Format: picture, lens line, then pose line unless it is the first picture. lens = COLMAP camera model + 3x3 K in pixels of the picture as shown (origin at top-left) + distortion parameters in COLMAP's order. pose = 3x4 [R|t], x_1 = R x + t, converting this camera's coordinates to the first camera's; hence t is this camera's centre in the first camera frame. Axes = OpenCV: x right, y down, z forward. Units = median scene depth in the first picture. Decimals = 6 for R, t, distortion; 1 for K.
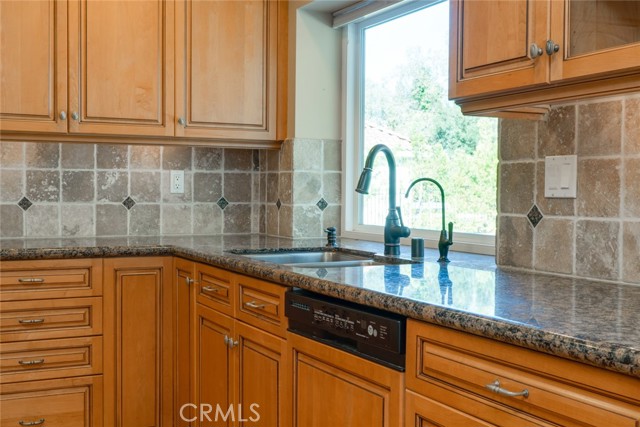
lens RADIAL K [[813.6, 0, 321.0], [0, 813.6, 213.0], [0, 0, 1]] dist [-0.019327, 0.000000]
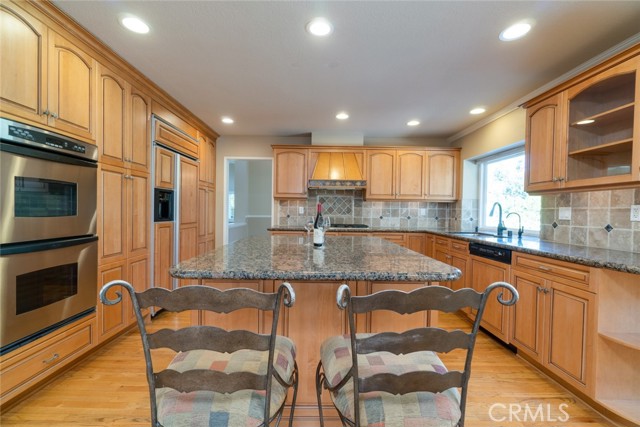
lens RADIAL K [[276.9, 0, 313.3], [0, 276.9, 214.8], [0, 0, 1]] dist [-0.003044, -0.000078]
pose [[0.893790, 0.013351, -0.448287, -0.091917], [-0.020487, 0.999729, -0.011073, -0.004289], [0.448018, 0.019081, 0.893821, -0.366140]]
